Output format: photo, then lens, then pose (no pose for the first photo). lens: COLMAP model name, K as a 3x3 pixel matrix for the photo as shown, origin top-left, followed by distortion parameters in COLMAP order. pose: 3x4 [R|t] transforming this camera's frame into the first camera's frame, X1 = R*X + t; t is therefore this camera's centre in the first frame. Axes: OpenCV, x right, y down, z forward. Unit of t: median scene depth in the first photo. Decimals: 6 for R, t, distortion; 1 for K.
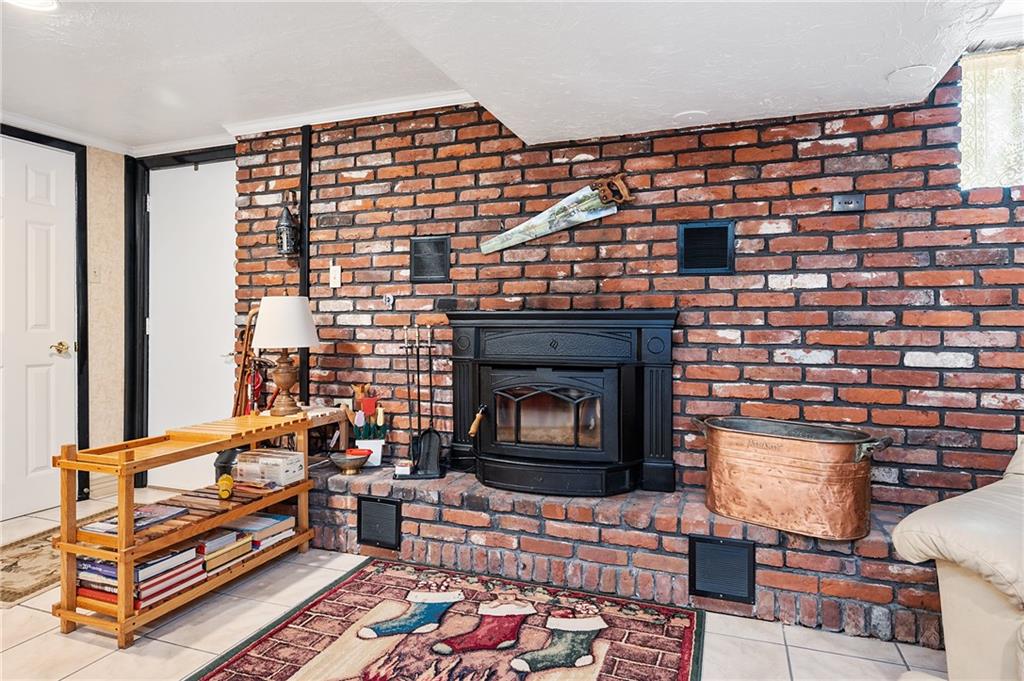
lens RADIAL K [[595.1, 0, 512.2], [0, 595.1, 327.3], [0, 0, 1]] dist [0.000420, -0.000613]
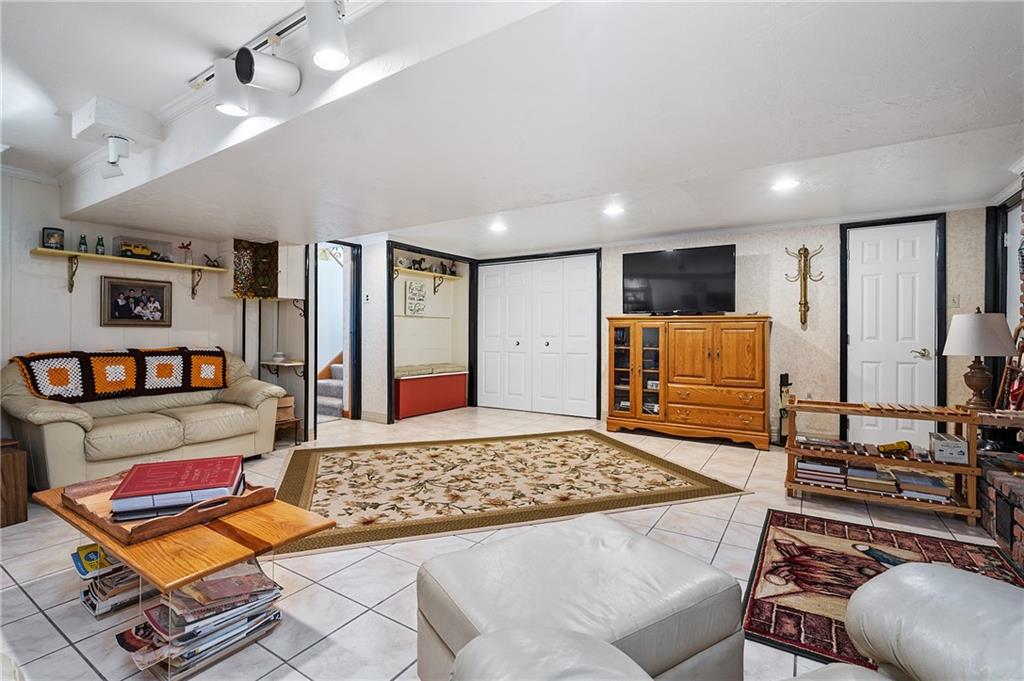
lens RADIAL K [[459.6, 0, 514.1], [0, 459.6, 337.2], [0, 0, 1]] dist [-0.001635, -0.000465]
pose [[-0.212600, -0.000347, -0.977139, 0.793385], [-0.005301, 0.999986, 0.000798, -0.000506], [0.977125, 0.005350, -0.212599, 0.304456]]
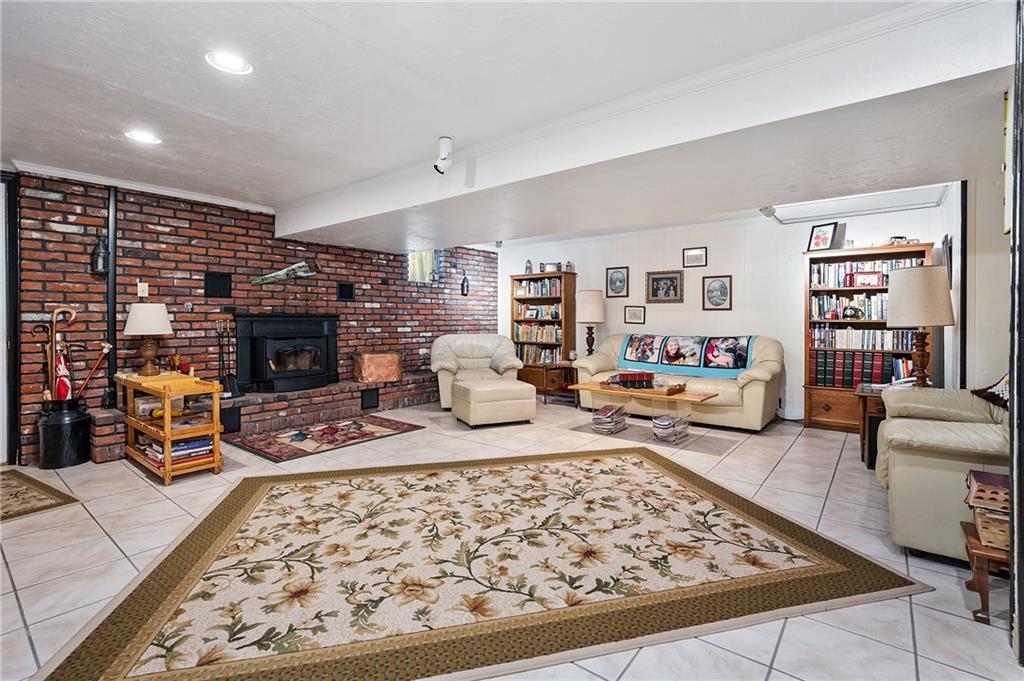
lens RADIAL K [[459.6, 0, 520.6], [0, 459.6, 319.9], [0, 0, 1]] dist [-0.001635, -0.000465]
pose [[0.303178, -0.005251, 0.952920, -1.364659], [0.000289, 0.999985, 0.005419, -0.013875], [-0.952934, -0.001368, 0.303175, -0.380912]]
